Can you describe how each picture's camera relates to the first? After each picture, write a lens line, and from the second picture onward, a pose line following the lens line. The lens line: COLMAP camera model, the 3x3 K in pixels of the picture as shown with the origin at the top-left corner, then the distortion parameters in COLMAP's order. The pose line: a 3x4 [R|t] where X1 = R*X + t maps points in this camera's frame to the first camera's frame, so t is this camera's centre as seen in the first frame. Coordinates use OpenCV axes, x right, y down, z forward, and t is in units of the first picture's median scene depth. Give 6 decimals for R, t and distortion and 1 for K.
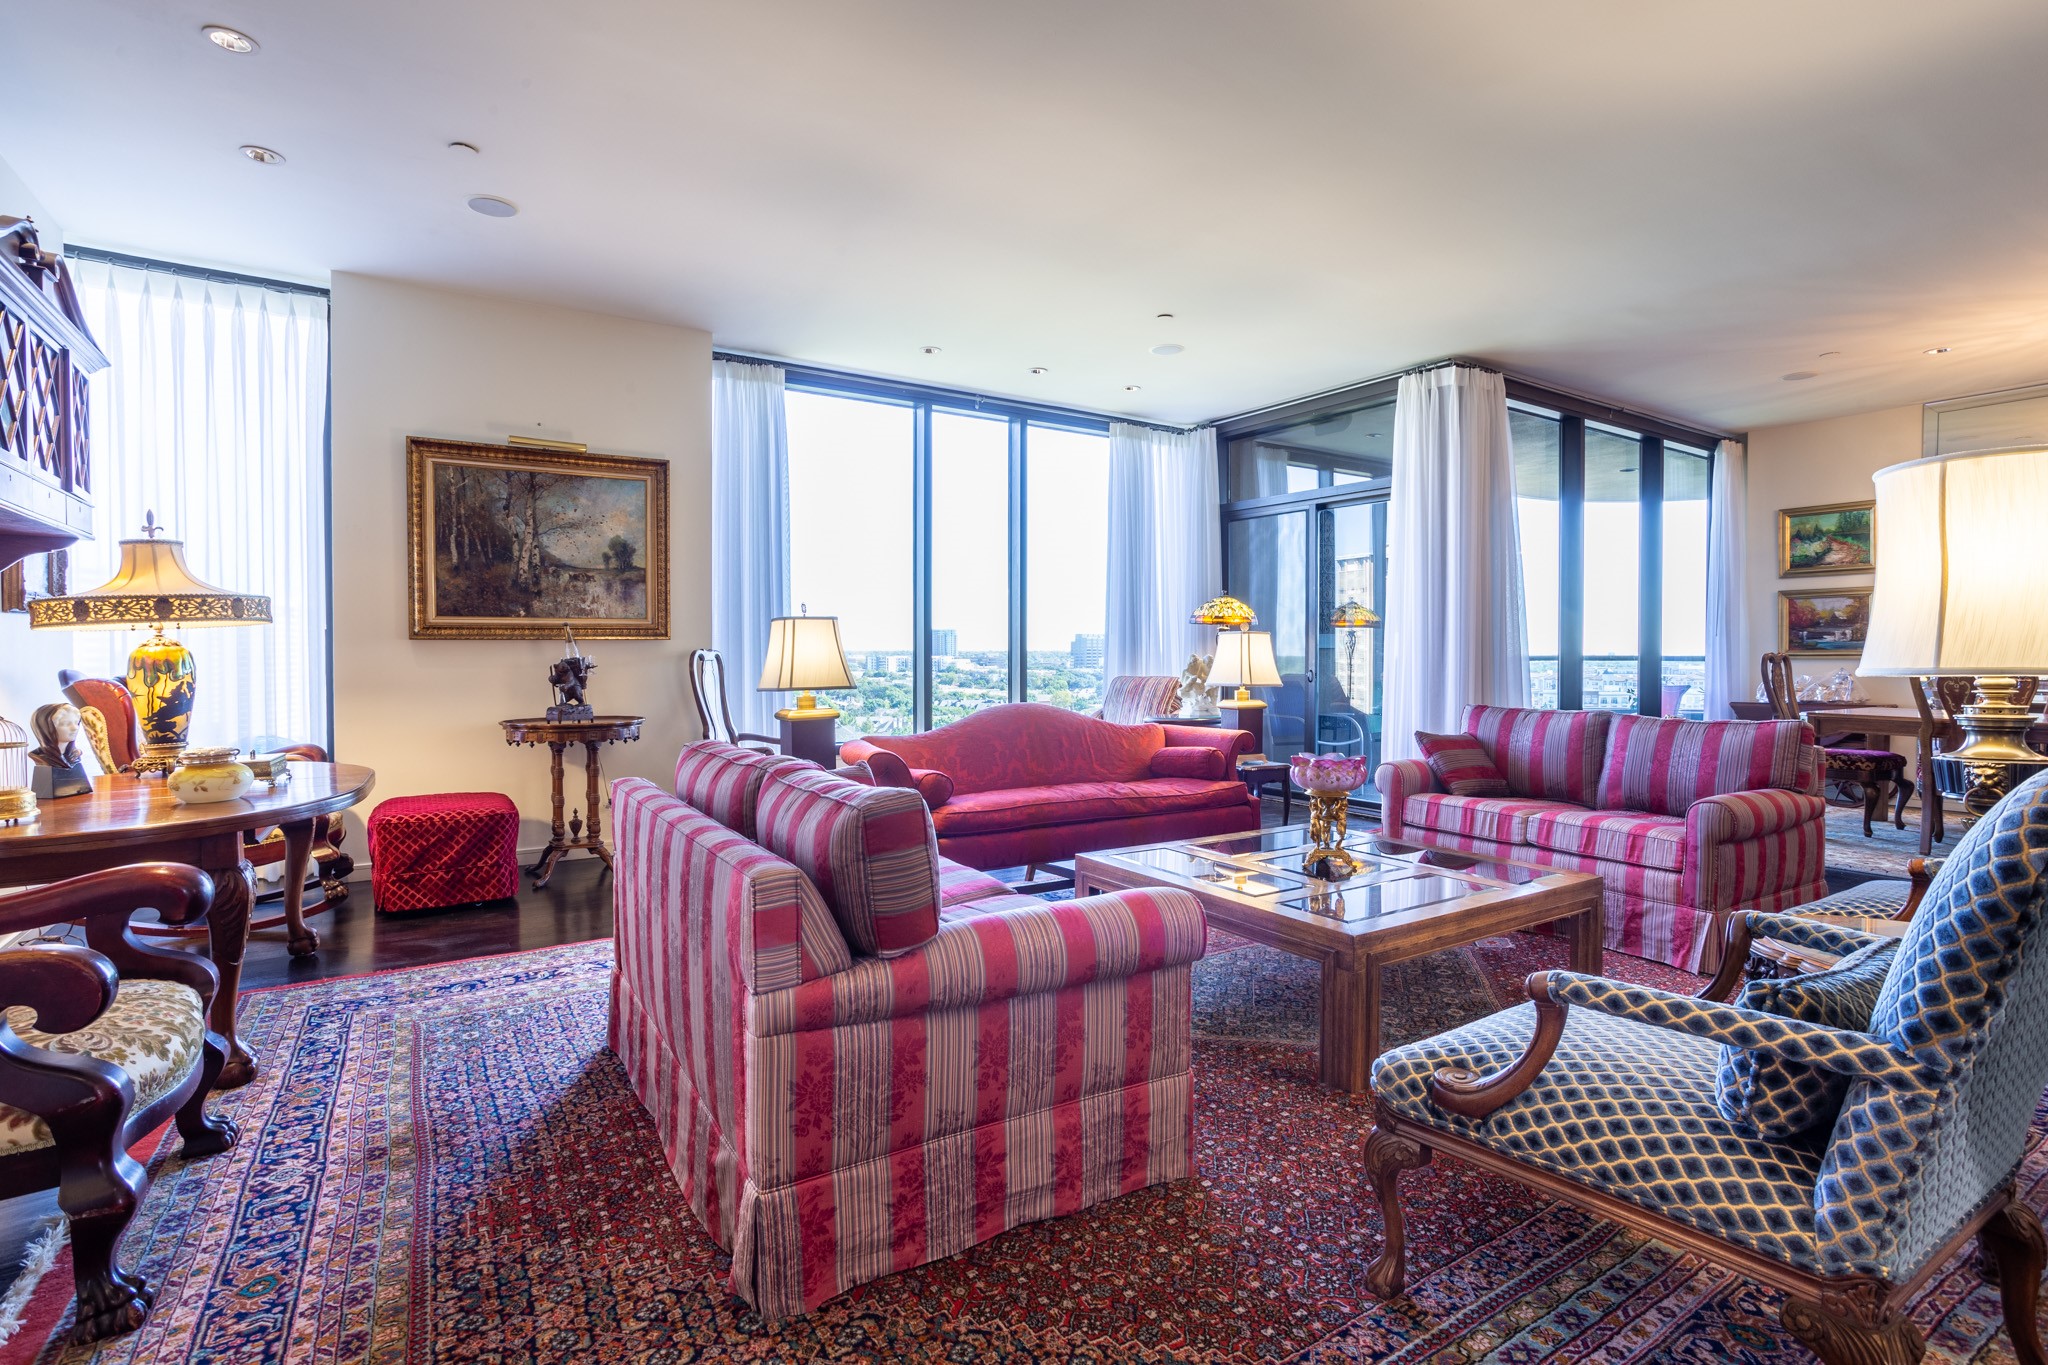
lens RADIAL K [[1001.6, 0, 1018.5], [0, 1001.6, 675.5], [0, 0, 1]] dist [-0.047299, 0.028657]
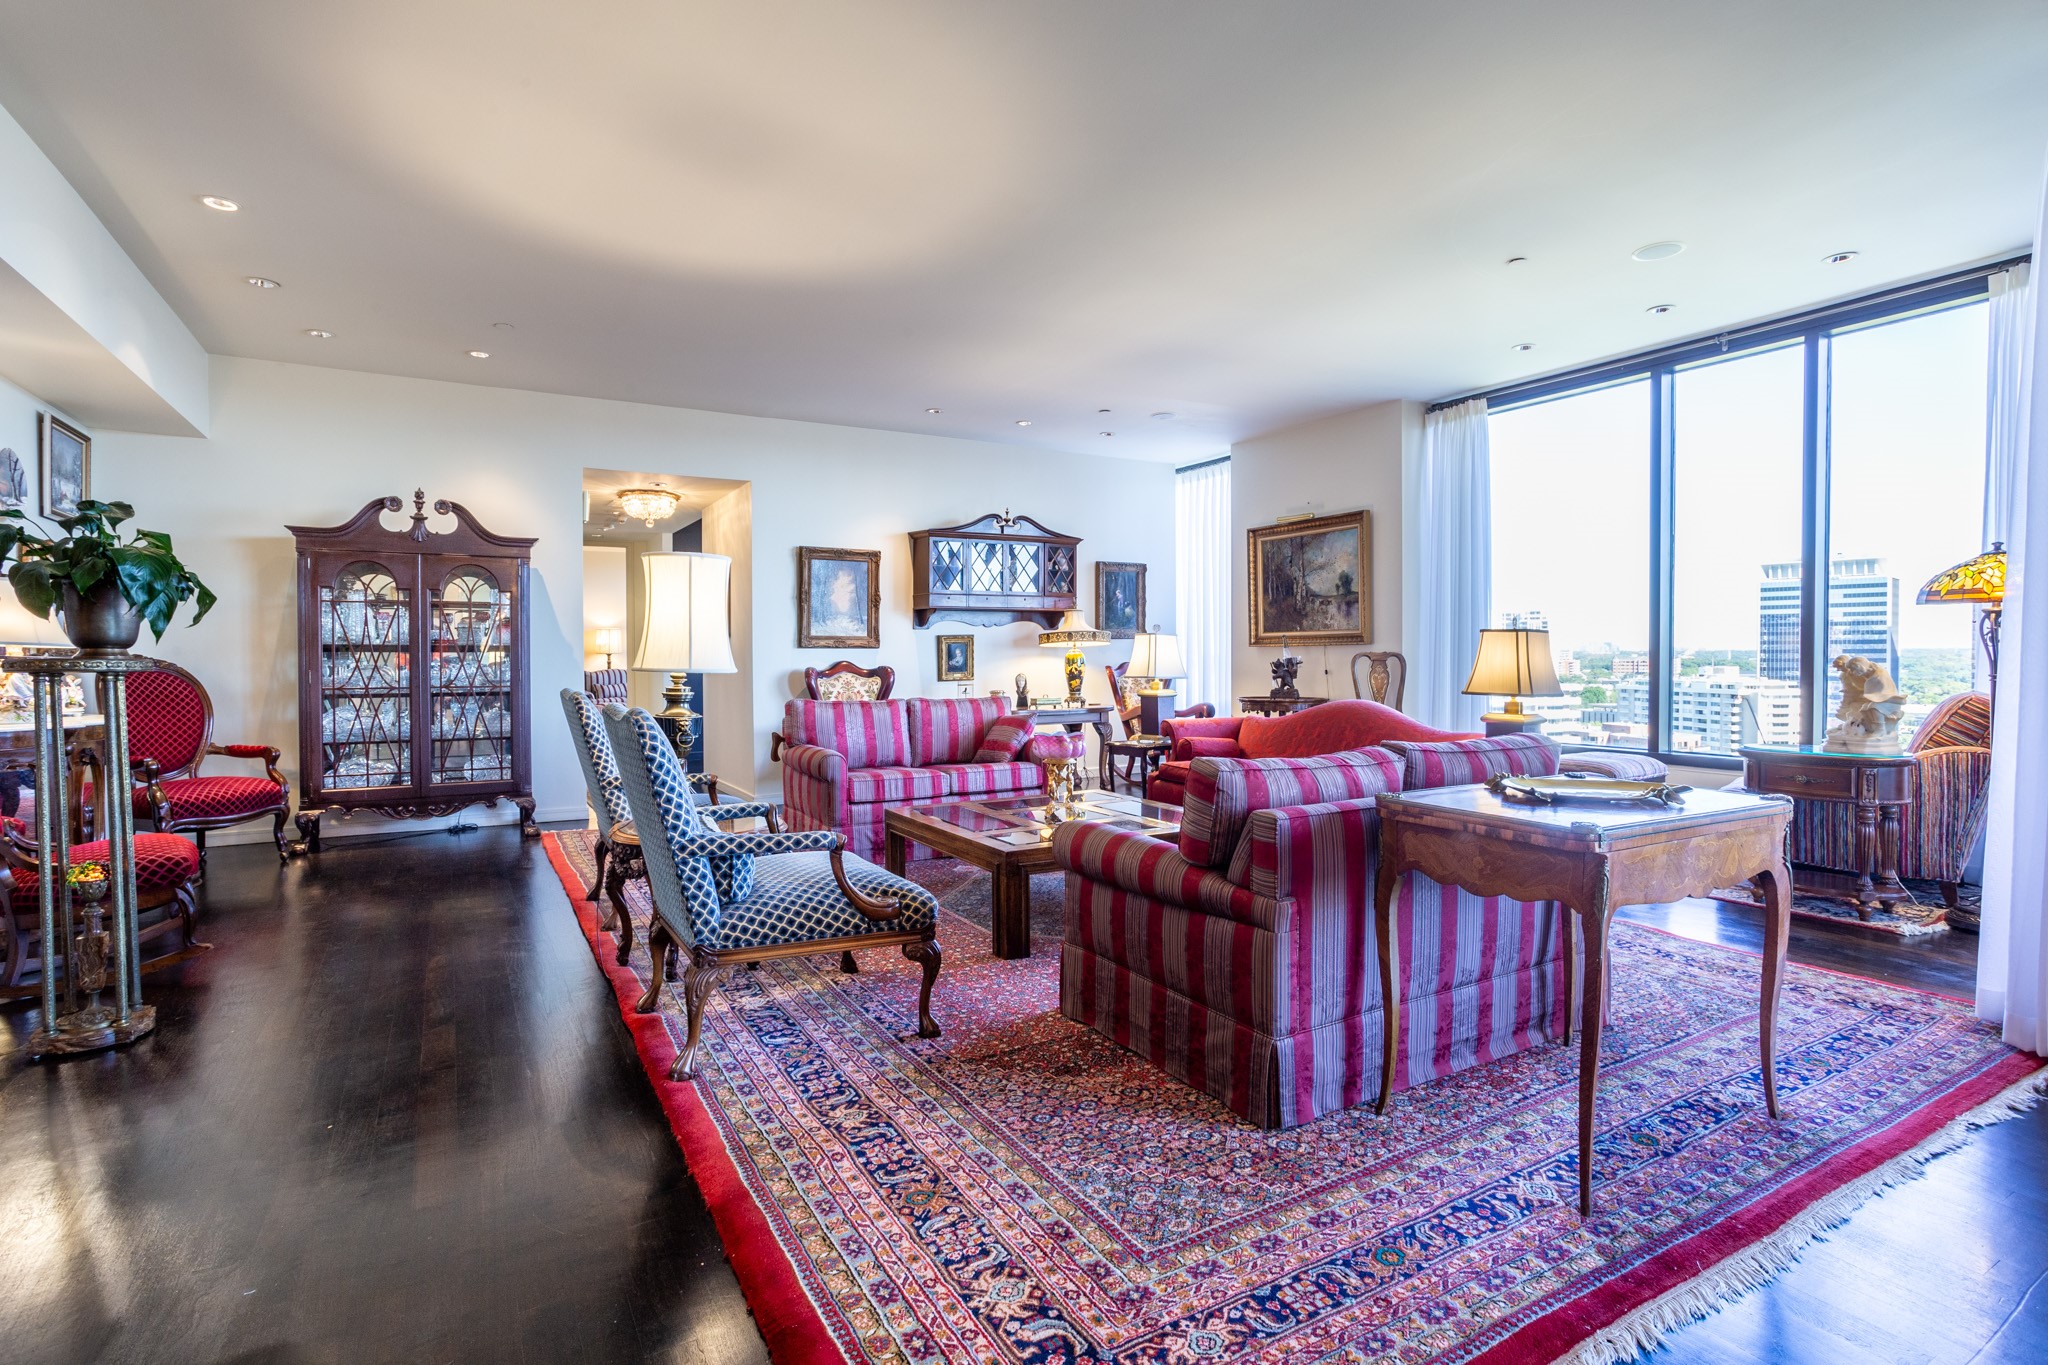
lens RADIAL K [[1001.6, 0, 1029.4], [0, 1001.6, 680.2], [0, 0, 1]] dist [-0.047299, 0.028657]
pose [[-0.048667, 0.026029, -0.998476, 0.920802], [-0.019067, 0.999454, 0.026984, -0.014570], [0.998633, 0.020351, -0.048144, 0.570569]]
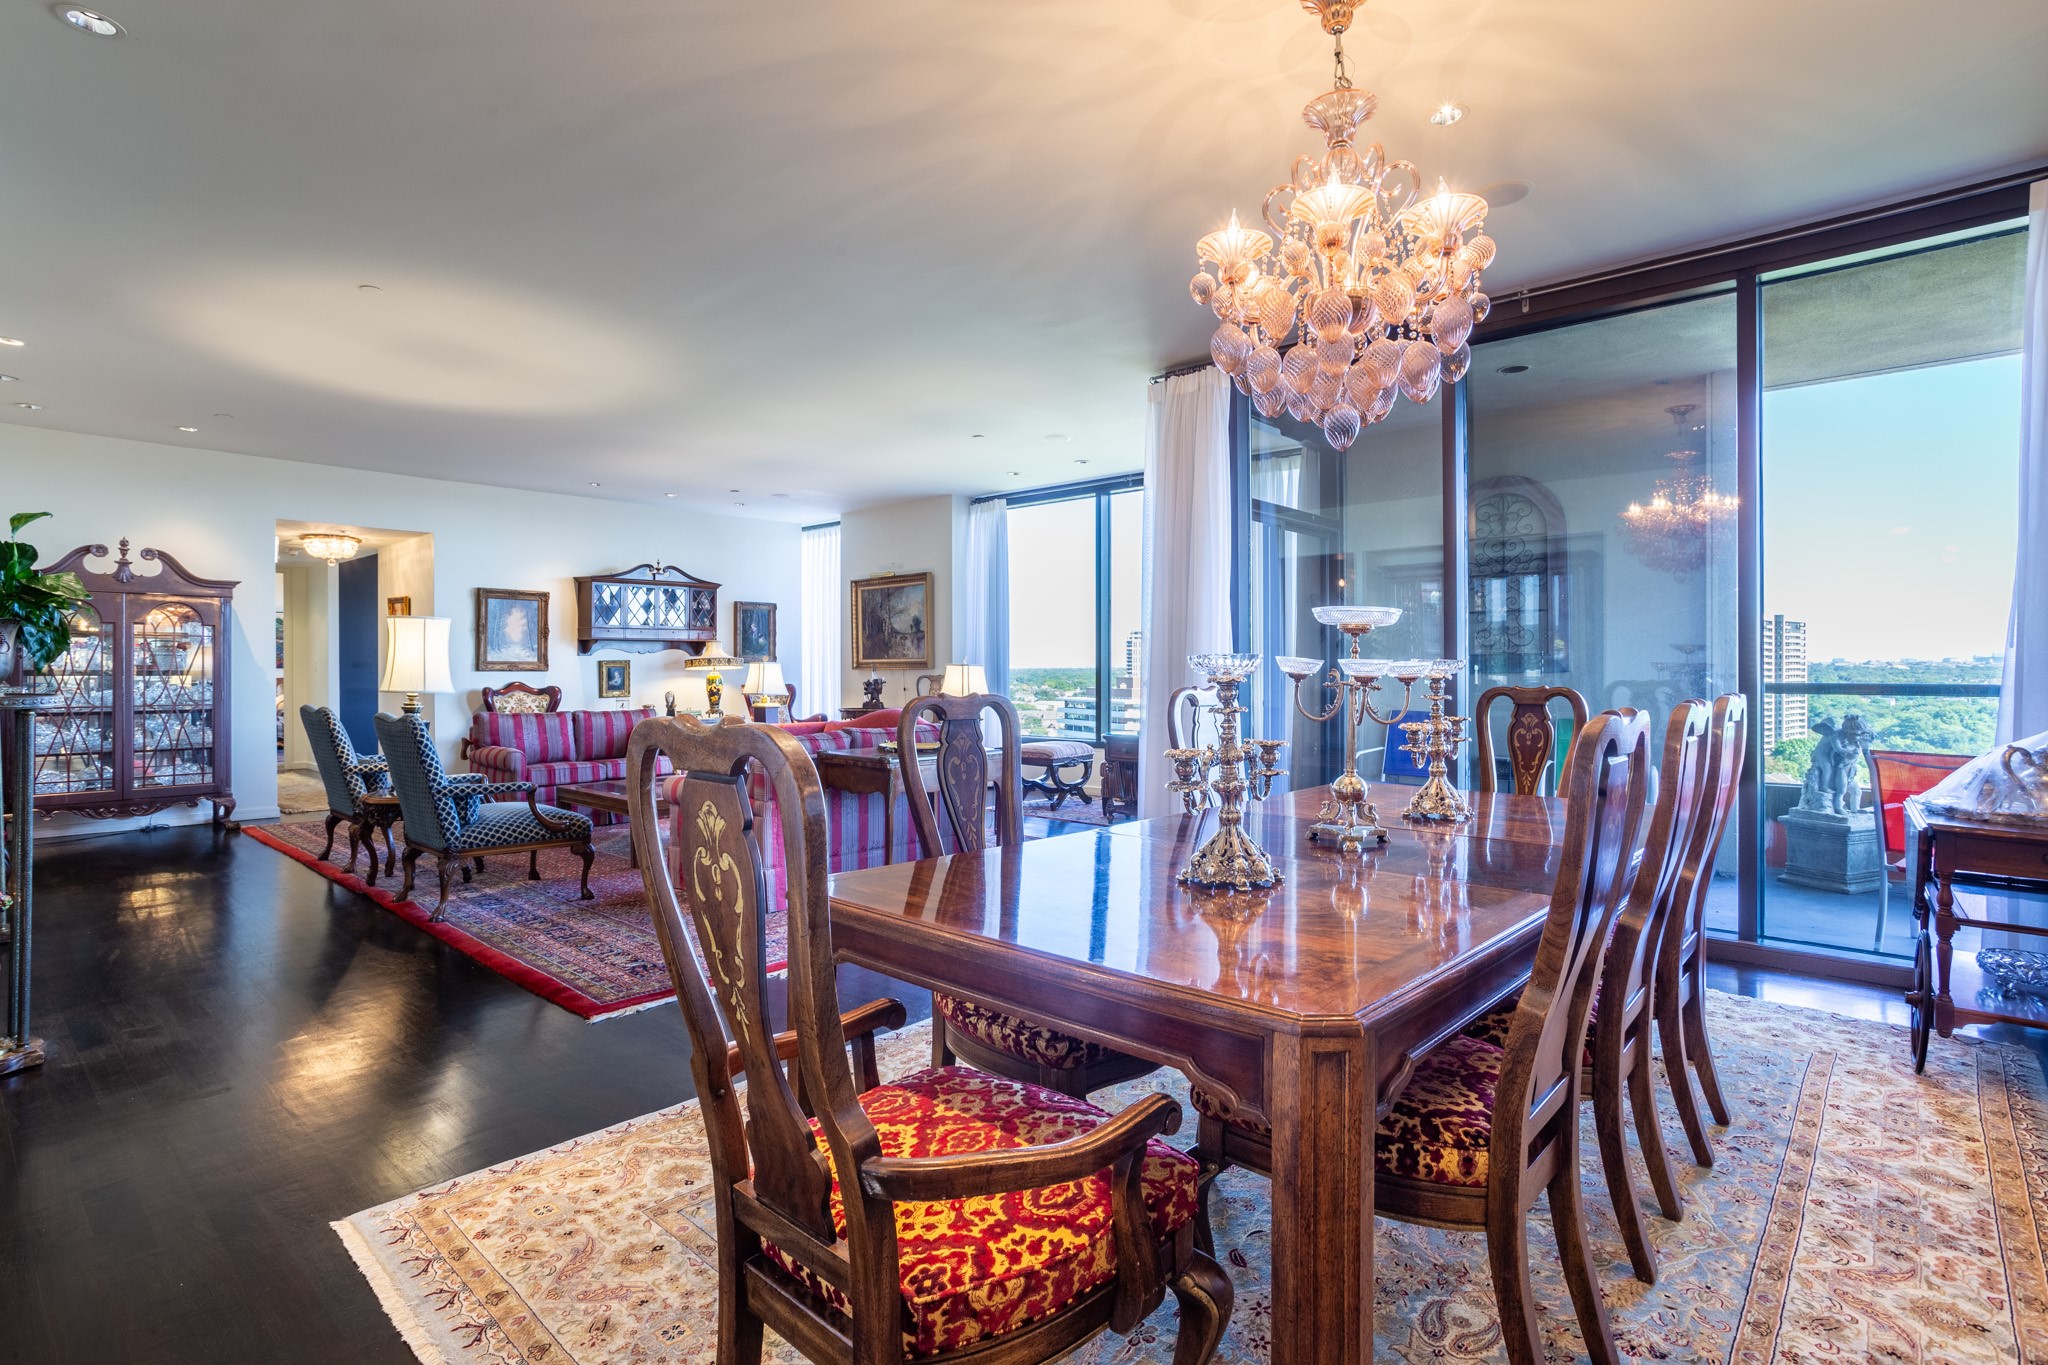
lens RADIAL K [[1001.6, 0, 1026.4], [0, 1001.6, 675.6], [0, 0, 1]] dist [-0.047299, 0.028657]
pose [[0.257112, 0.006477, -0.966360, 1.371717], [-0.019017, 0.999818, 0.001641, -0.027829], [0.966194, 0.017955, 0.257188, 0.645336]]
